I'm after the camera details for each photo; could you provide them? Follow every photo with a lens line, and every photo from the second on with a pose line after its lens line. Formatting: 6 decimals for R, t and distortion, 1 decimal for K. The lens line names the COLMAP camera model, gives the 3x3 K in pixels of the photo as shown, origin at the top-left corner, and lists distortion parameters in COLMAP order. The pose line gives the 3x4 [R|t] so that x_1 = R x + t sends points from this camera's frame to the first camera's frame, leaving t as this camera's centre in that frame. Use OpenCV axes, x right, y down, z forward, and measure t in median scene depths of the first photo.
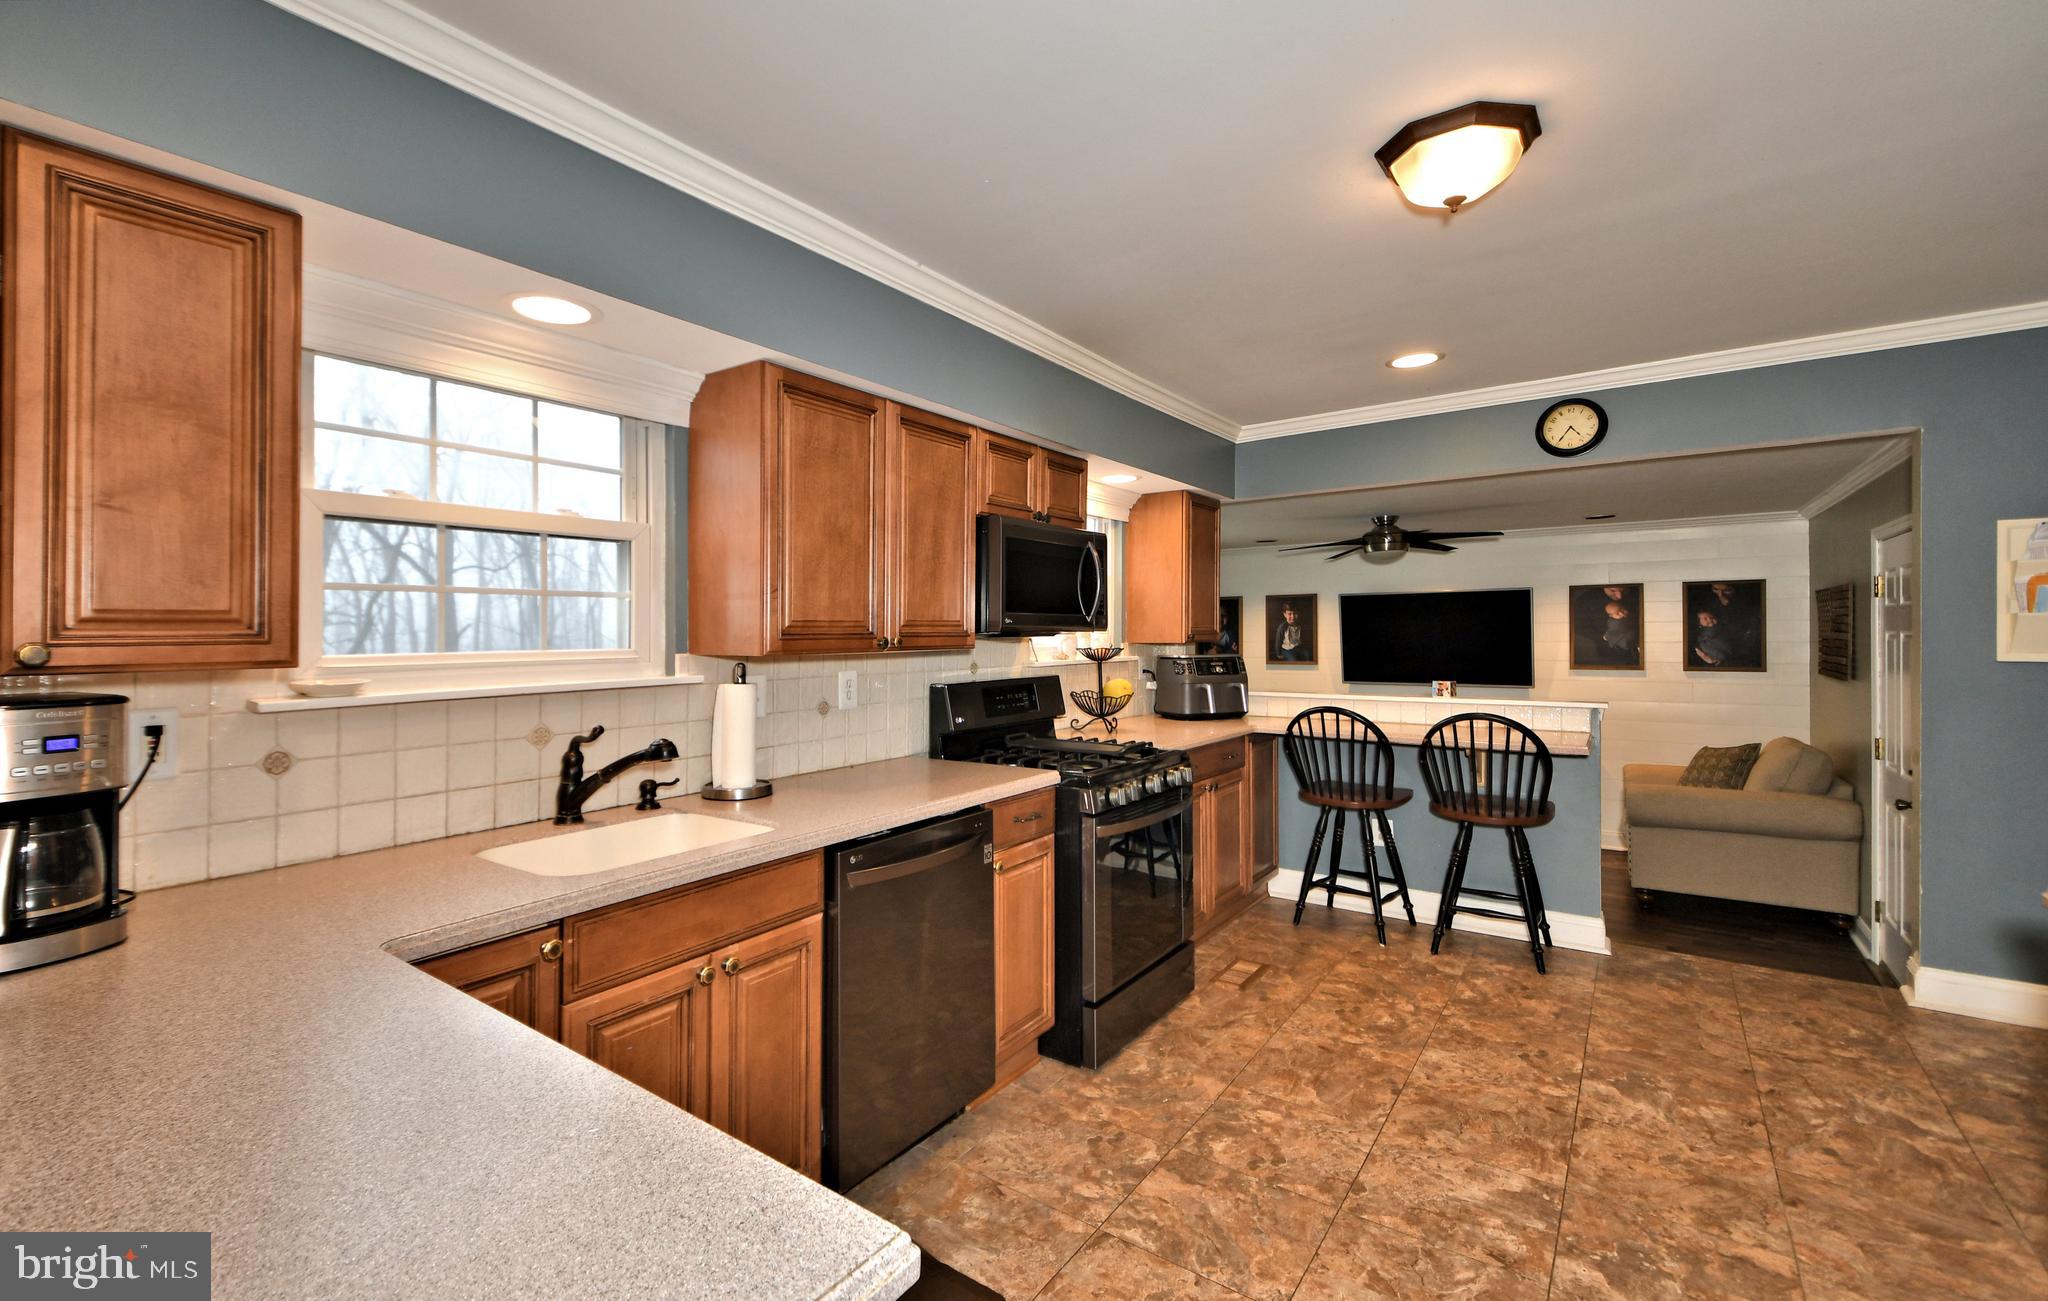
lens RADIAL K [[872.3, 0, 956.6], [0, 872.3, 643.5], [0, 0, 1]] dist [0.021297, -0.001834]
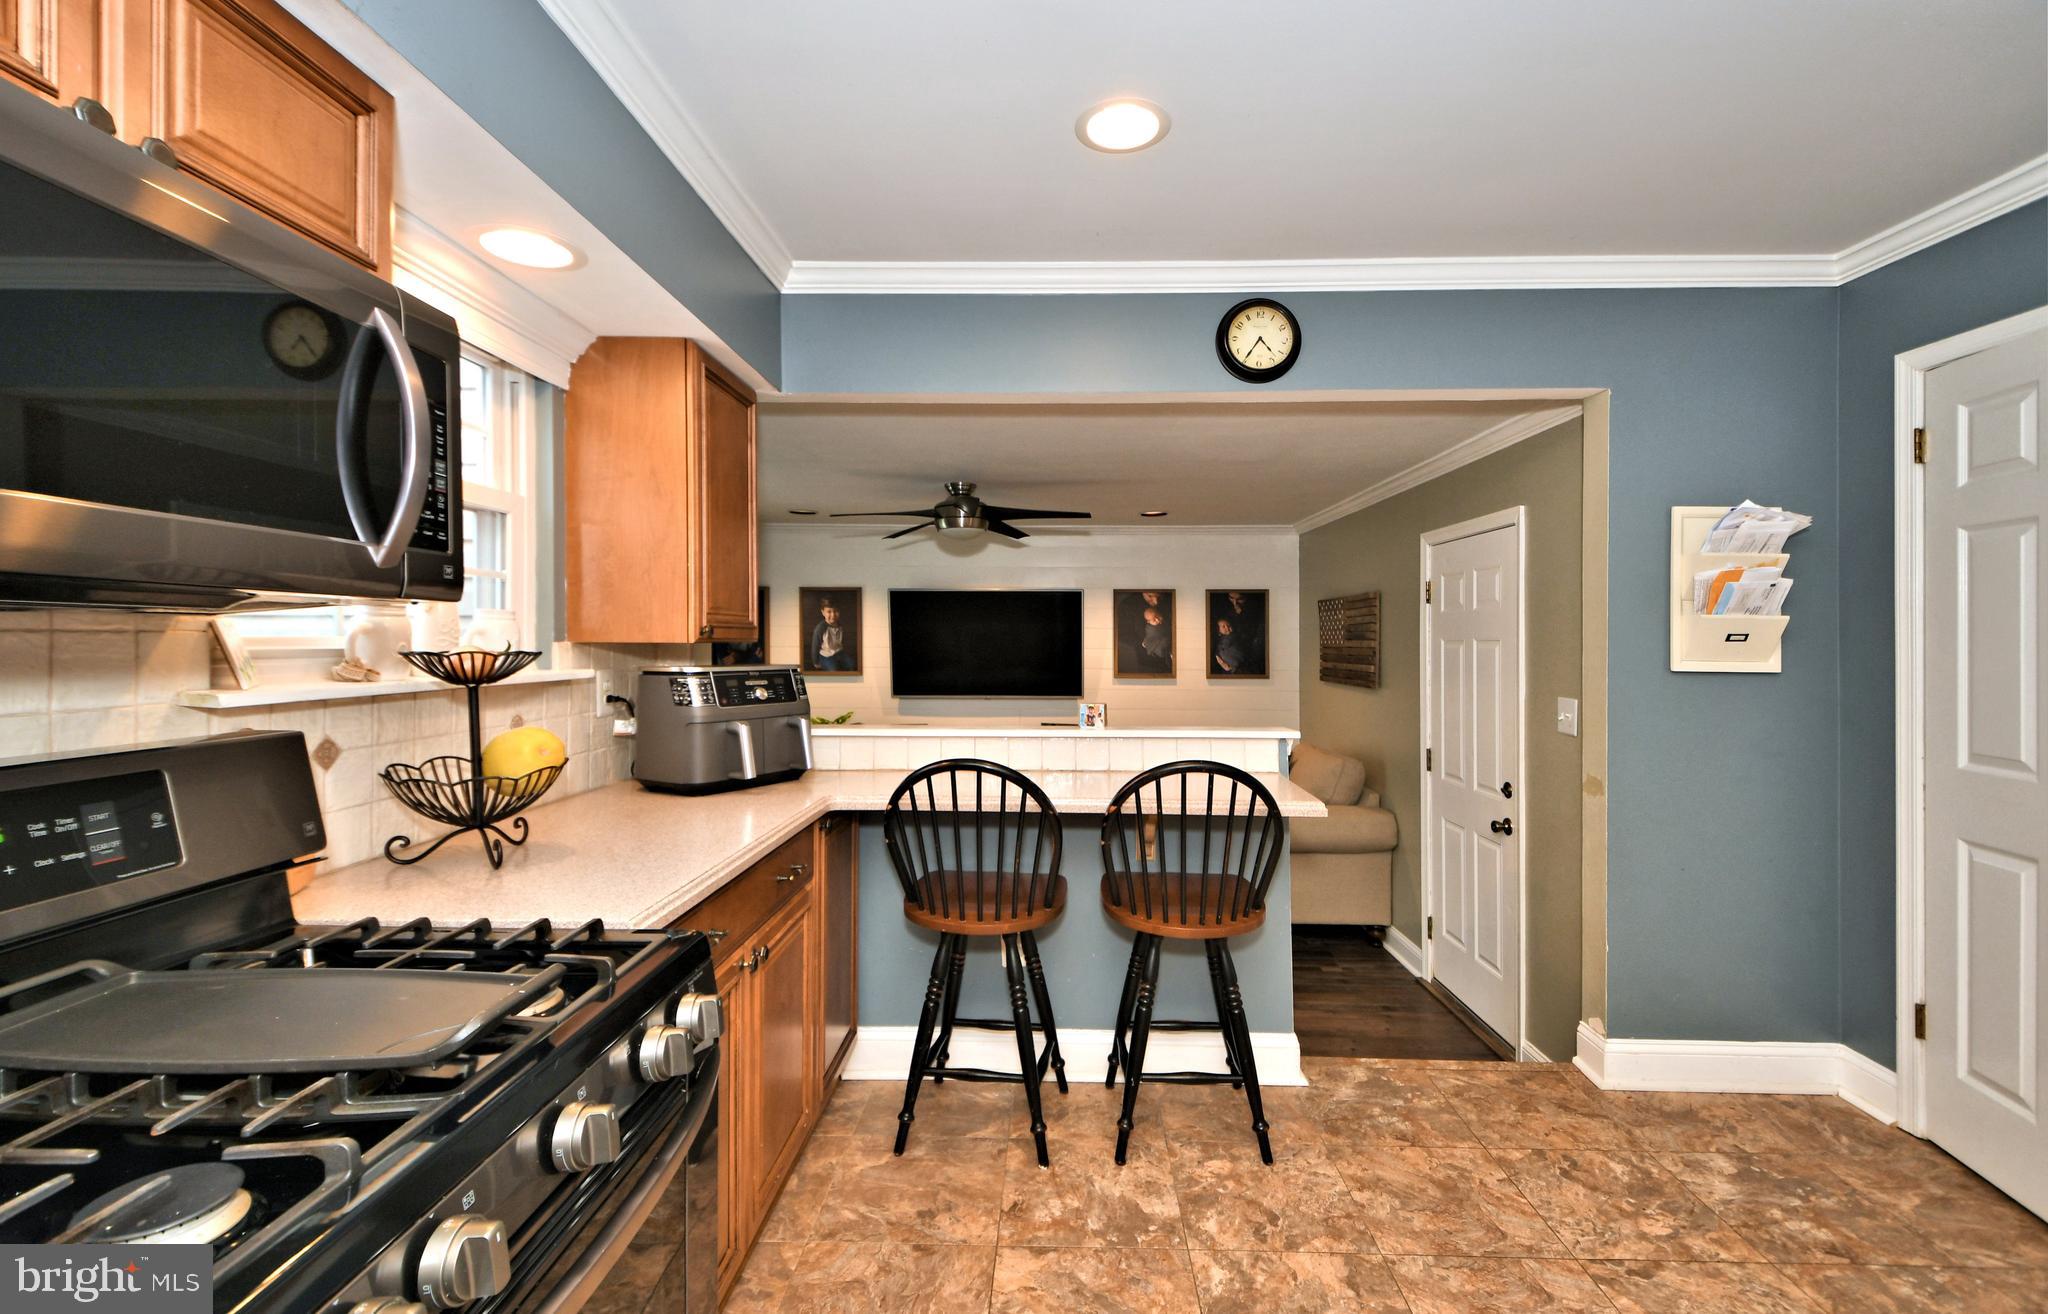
lens RADIAL K [[872.3, 0, 1026.1], [0, 872.3, 653.1], [0, 0, 1]] dist [0.021297, -0.001834]
pose [[0.810356, 0.002358, 0.585933, 0.128242], [-0.002778, 0.999996, -0.000183, 0.005125], [-0.585931, -0.001479, 0.810359, 0.508775]]
